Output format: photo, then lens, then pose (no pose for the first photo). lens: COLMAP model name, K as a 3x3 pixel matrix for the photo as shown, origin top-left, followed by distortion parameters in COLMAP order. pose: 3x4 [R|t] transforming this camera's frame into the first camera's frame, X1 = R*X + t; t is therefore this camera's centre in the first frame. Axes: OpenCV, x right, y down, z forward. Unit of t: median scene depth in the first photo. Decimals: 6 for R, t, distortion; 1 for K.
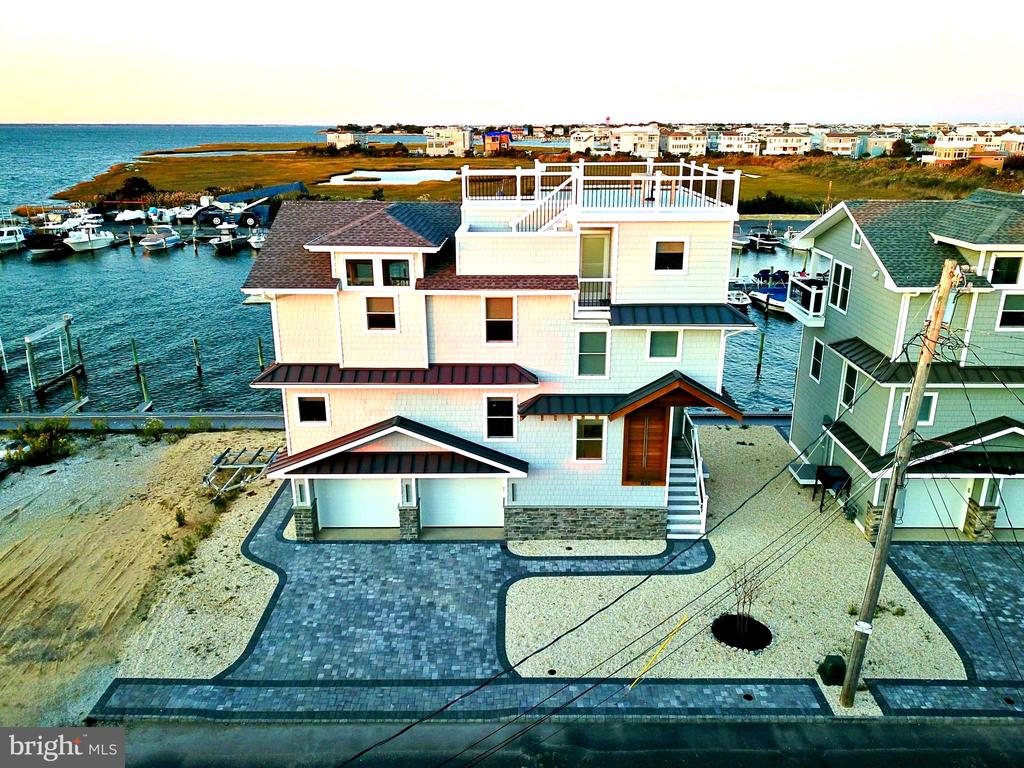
lens RADIAL K [[776.4, 0, 520.8], [0, 776.4, 383.2], [0, 0, 1]] dist [0.007662, 0.000826]
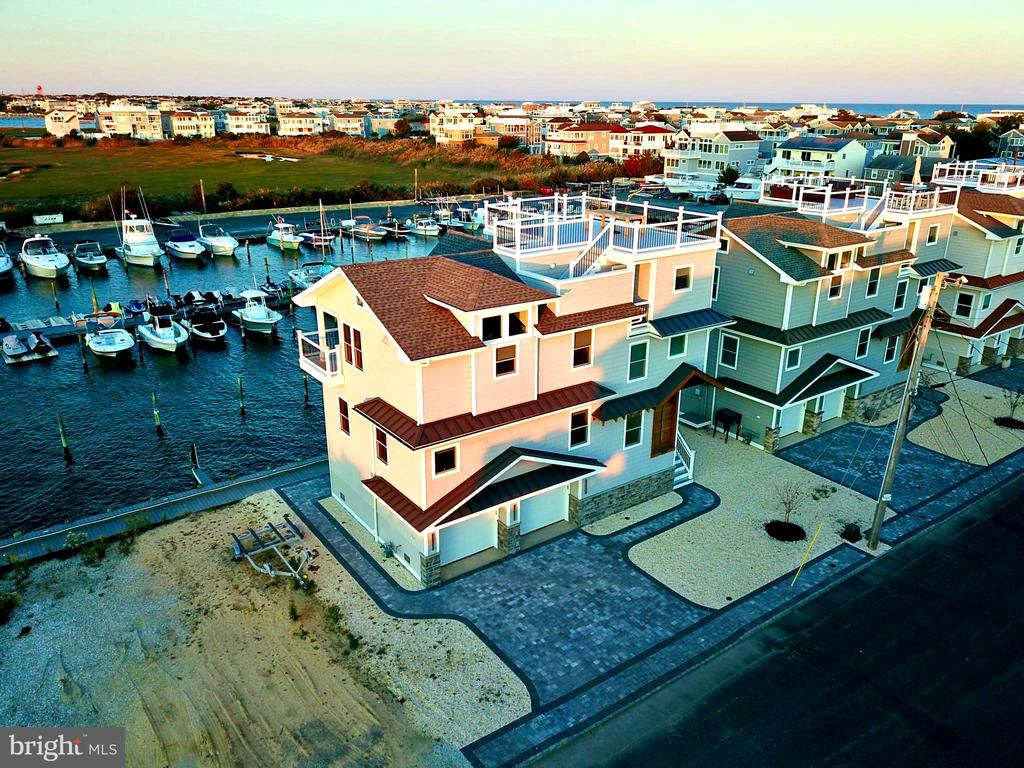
lens RADIAL K [[776.4, 0, 517.6], [0, 776.4, 383.5], [0, 0, 1]] dist [0.007662, 0.000826]
pose [[0.805969, -0.196842, 0.558272, -0.762935], [0.178873, 0.979991, 0.087300, -0.145288], [-0.564286, 0.029499, 0.825052, 0.066015]]
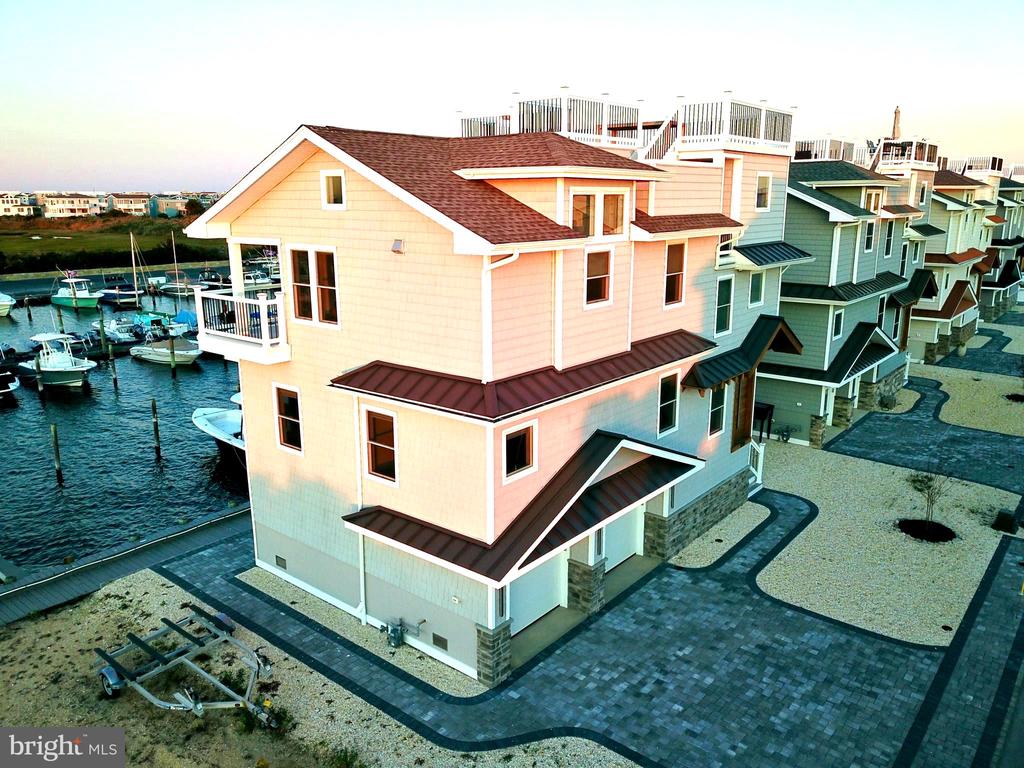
lens RADIAL K [[776.4, 0, 516.0], [0, 776.4, 386.4], [0, 0, 1]] dist [0.007662, 0.000826]
pose [[0.627987, -0.185698, 0.755744, -0.720951], [0.246890, 0.968488, 0.032819, -0.036052], [-0.738023, 0.165976, 0.654044, 0.599842]]
